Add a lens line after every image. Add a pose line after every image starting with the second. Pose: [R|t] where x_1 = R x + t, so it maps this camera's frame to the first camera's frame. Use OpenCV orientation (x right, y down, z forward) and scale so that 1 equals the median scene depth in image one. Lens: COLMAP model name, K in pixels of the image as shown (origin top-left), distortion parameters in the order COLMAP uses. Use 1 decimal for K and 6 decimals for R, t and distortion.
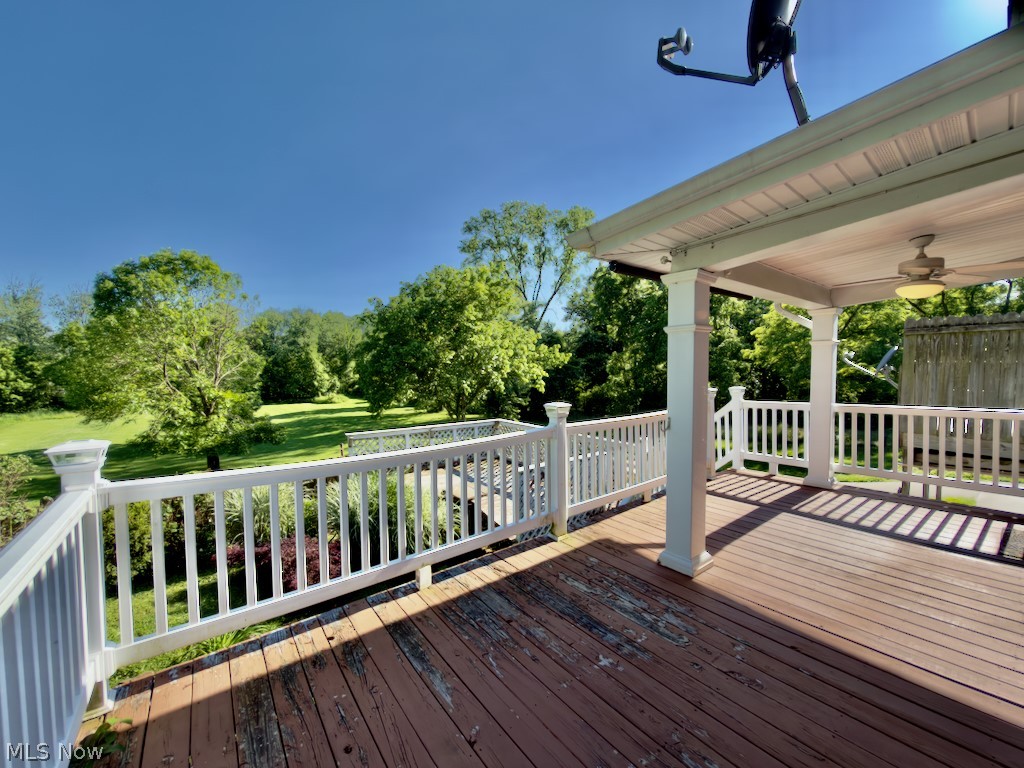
lens RADIAL K [[407.5, 0, 512.0], [0, 407.5, 384.0], [0, 0, 1]] dist [-0.001368, -0.000131]
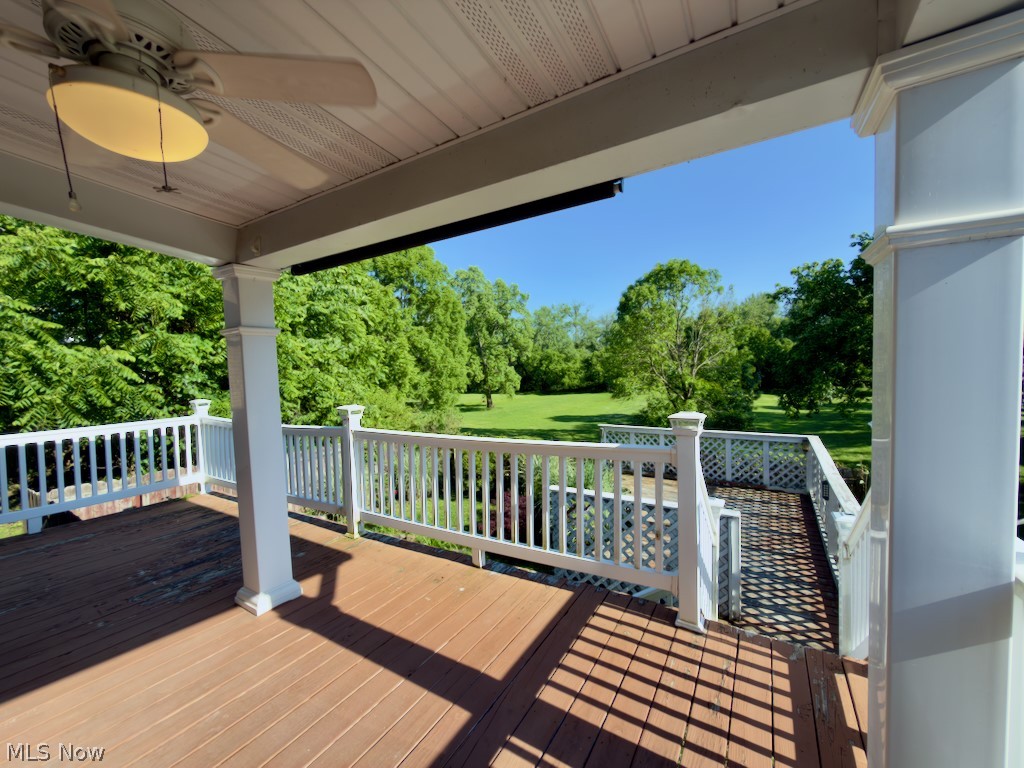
lens RADIAL K [[407.5, 0, 512.0], [0, 407.5, 384.0], [0, 0, 1]] dist [-0.001368, -0.000131]
pose [[0.351525, 0.037560, -0.935425, 0.084825], [-0.008568, 0.999282, 0.036905, -0.003108], [0.936139, -0.004958, 0.351594, 0.071482]]
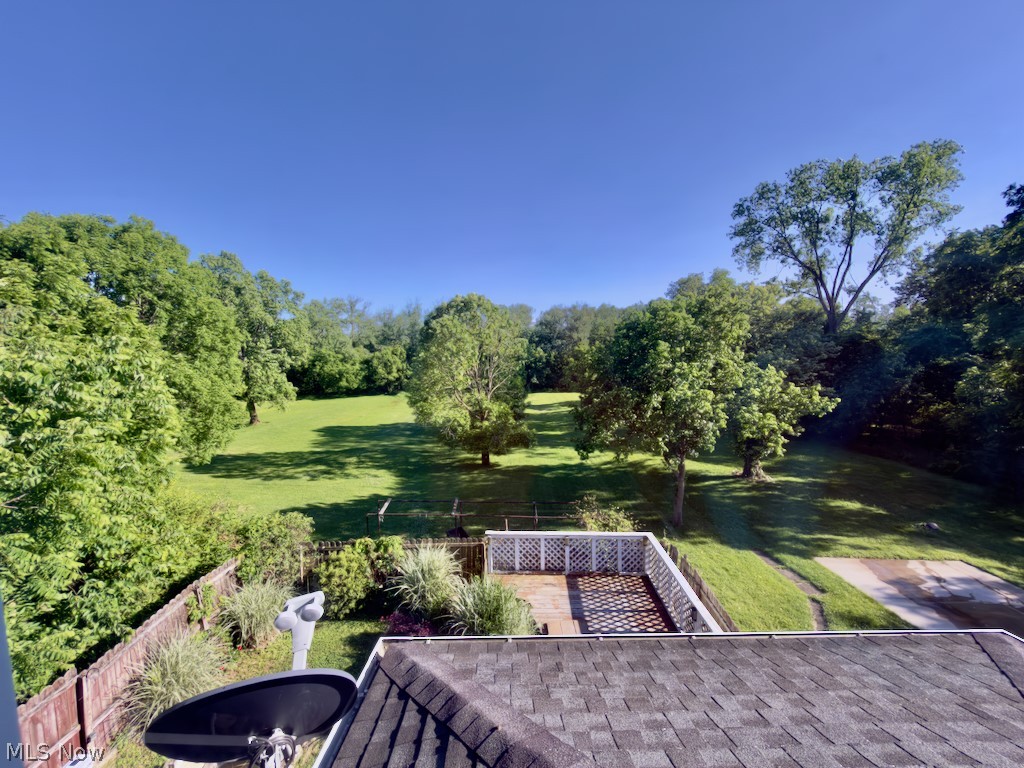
lens RADIAL K [[407.5, 0, 512.0], [0, 407.5, 384.0], [0, 0, 1]] dist [-0.001368, -0.000131]
pose [[0.788081, 0.048871, -0.613629, 0.056724], [-0.020015, 0.998351, 0.053806, -0.056585], [0.615246, -0.030122, 0.787759, 0.030796]]
